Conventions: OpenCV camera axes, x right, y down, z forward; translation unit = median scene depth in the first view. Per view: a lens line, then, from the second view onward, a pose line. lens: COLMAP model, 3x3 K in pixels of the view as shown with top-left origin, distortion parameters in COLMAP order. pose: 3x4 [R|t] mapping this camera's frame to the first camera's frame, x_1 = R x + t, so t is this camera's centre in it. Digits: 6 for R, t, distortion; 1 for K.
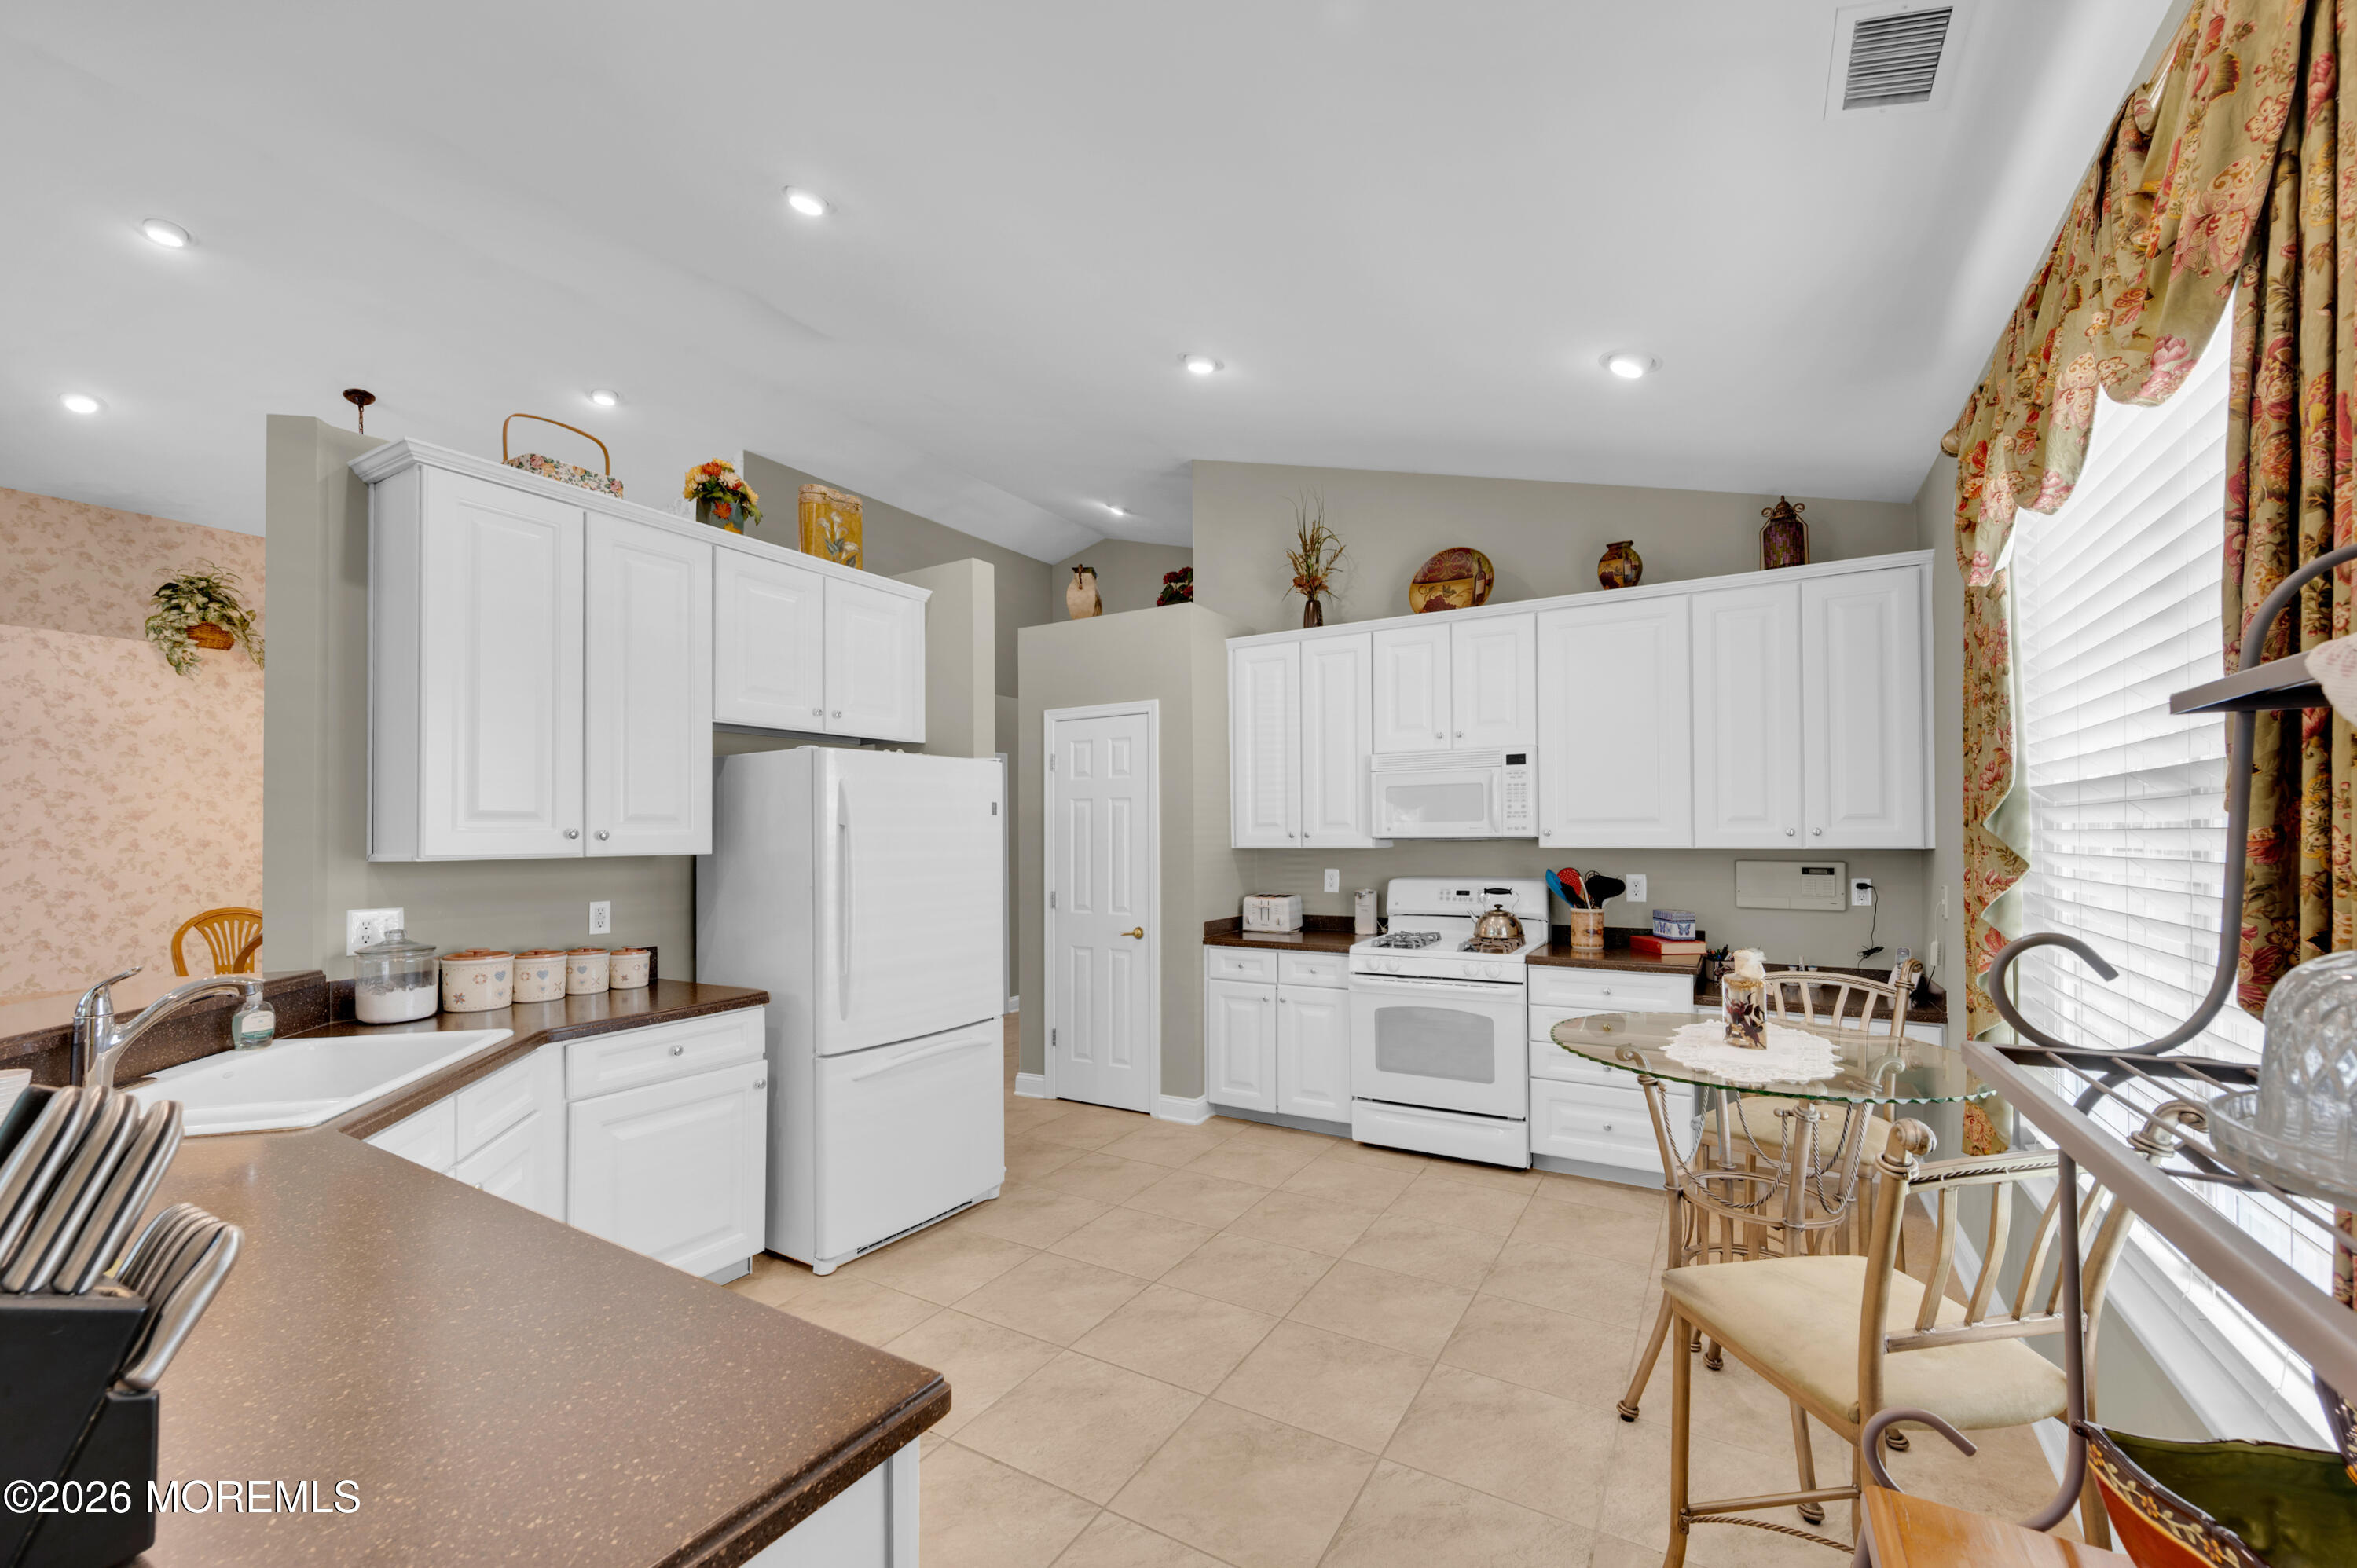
lens RADIAL K [[940.0, 0, 1193.2], [0, 940.0, 827.8], [0, 0, 1]] dist [0.000152, 0.000572]
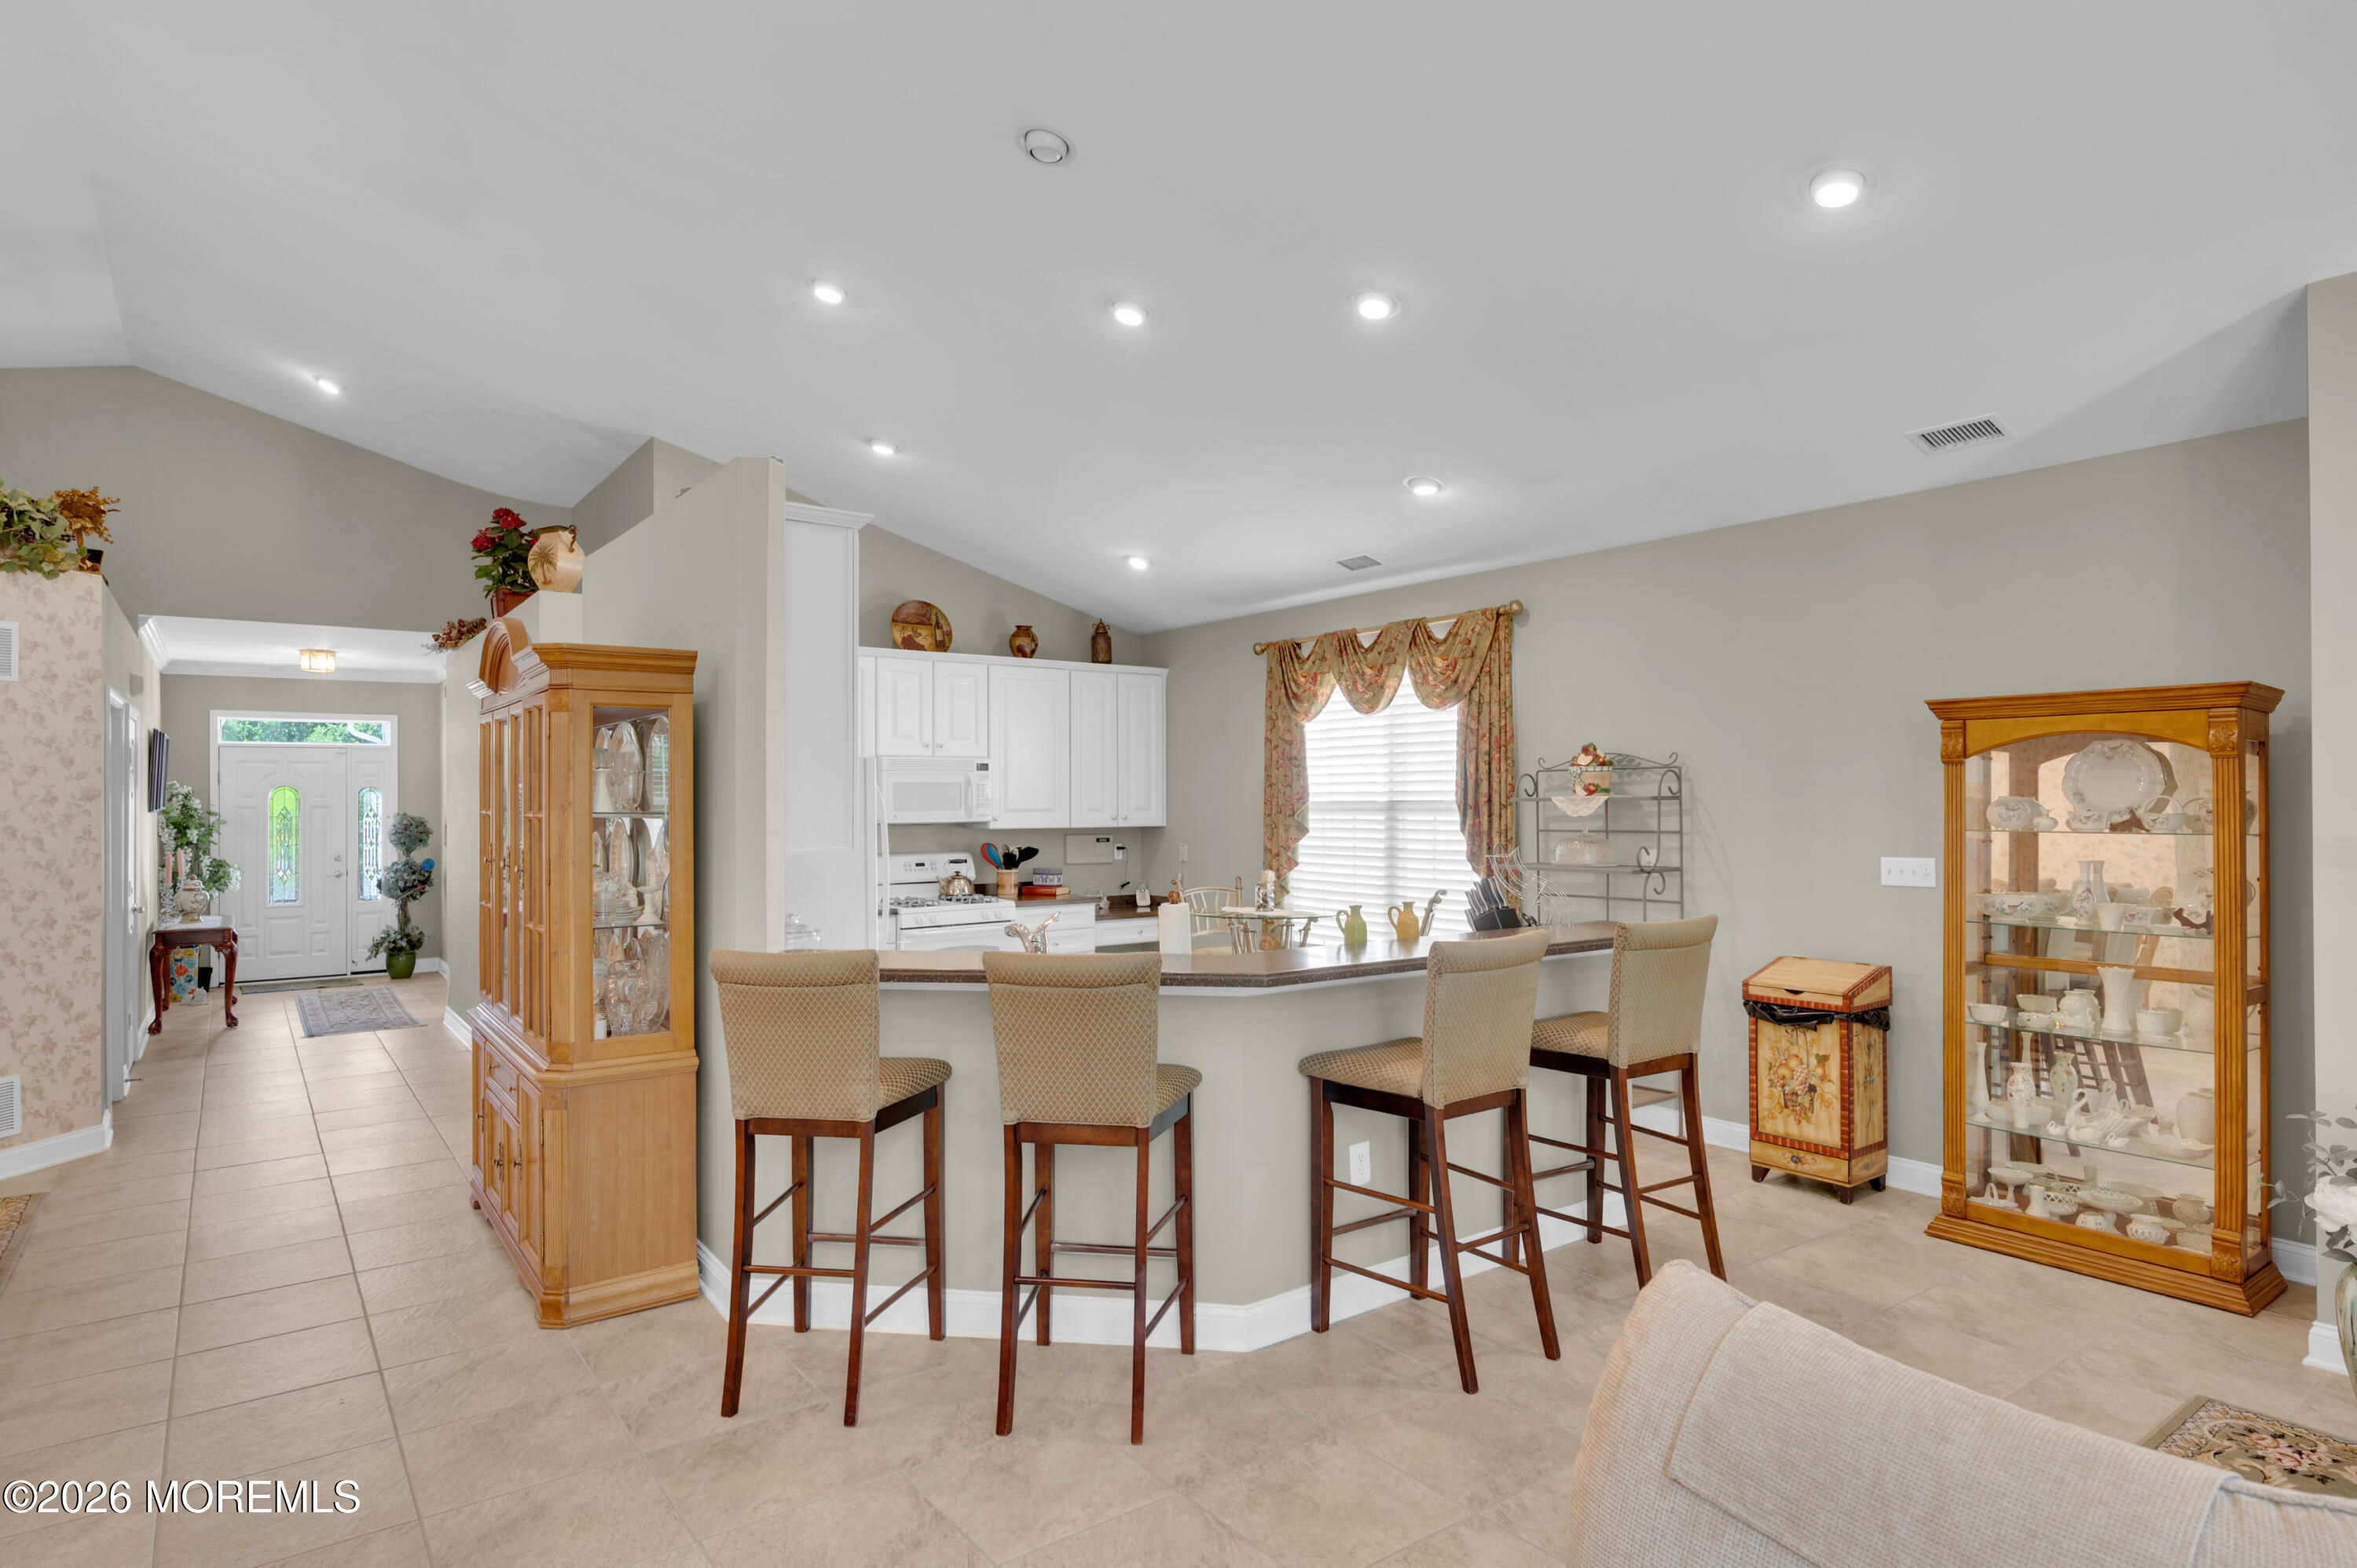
lens RADIAL K [[1298.4, 0, 1170.8], [0, 1298.4, 783.6], [0, 0, 1]] dist [-0.002034, -0.000077]
pose [[0.387038, 0.012503, 0.921979, -1.320987], [-0.006230, 0.999921, -0.010945, -0.027635], [-0.922043, -0.001507, 0.387085, -0.021367]]
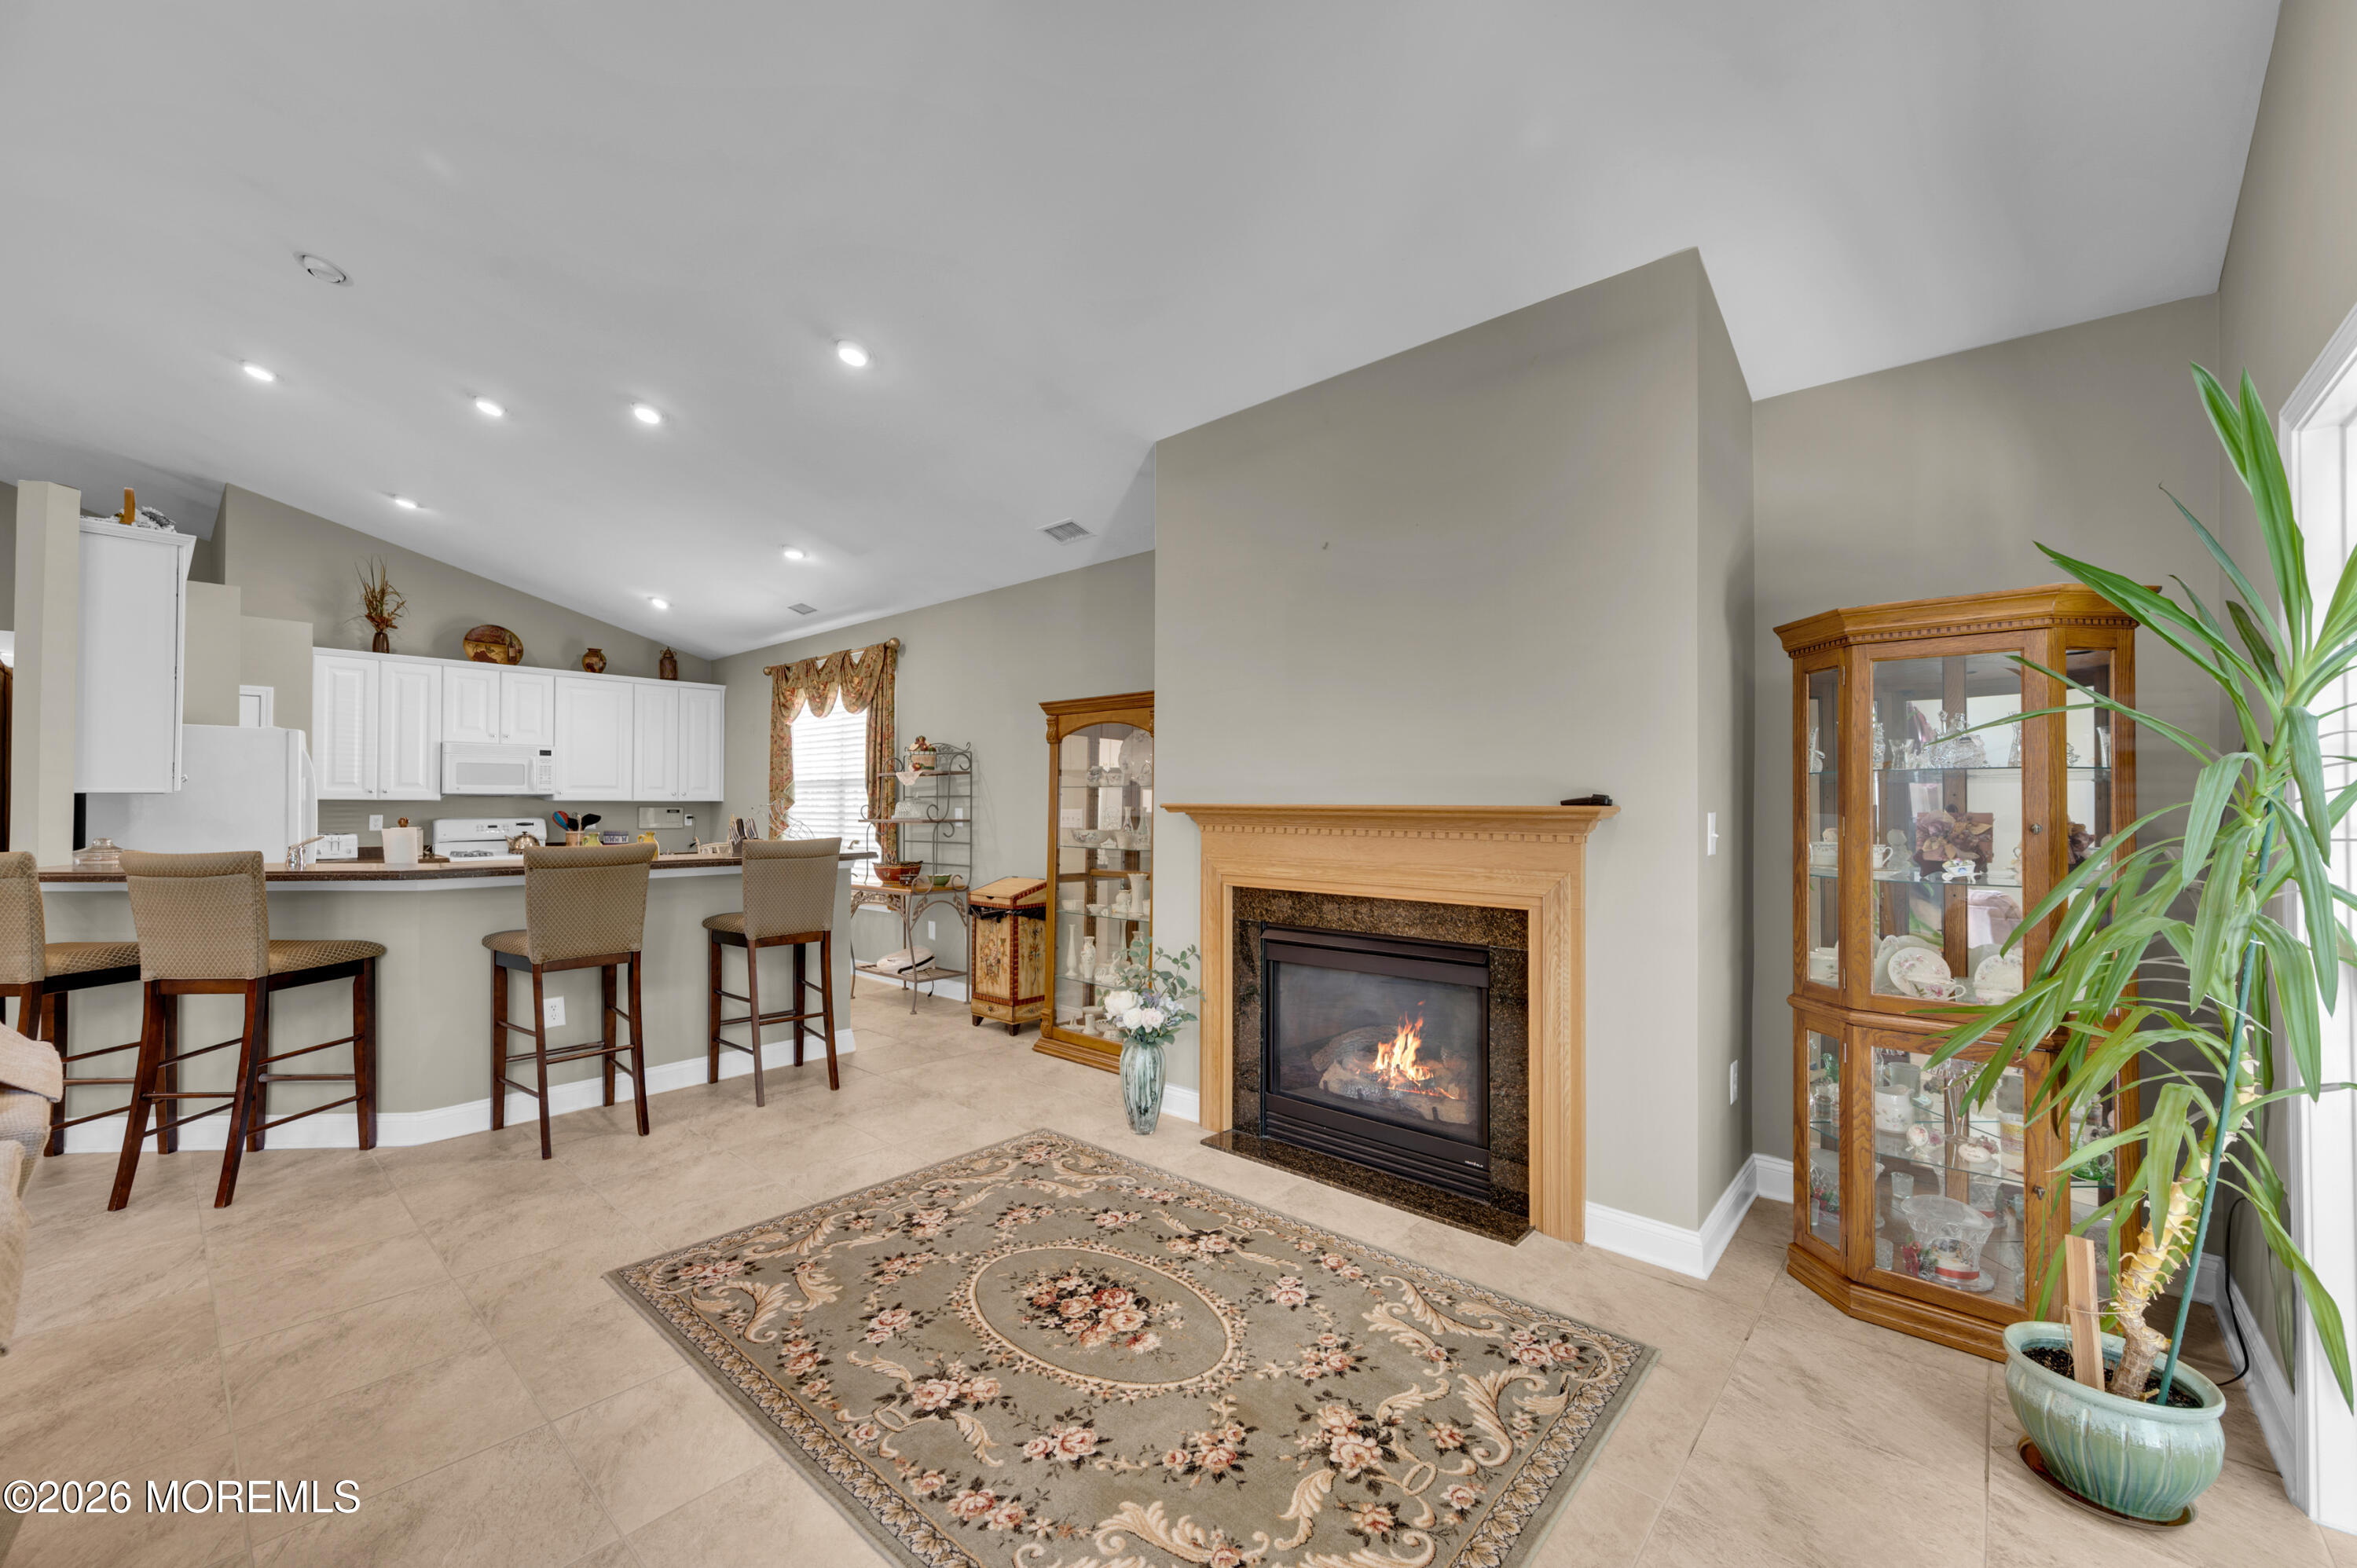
lens RADIAL K [[940.0, 0, 1172.0], [0, 940.0, 789.7], [0, 0, 1]] dist [0.000152, 0.000572]
pose [[0.194991, 0.020222, 0.980596, -1.224883], [-0.012680, 0.999756, -0.018095, 0.018309], [-0.980723, -0.008905, 0.195200, -0.583344]]
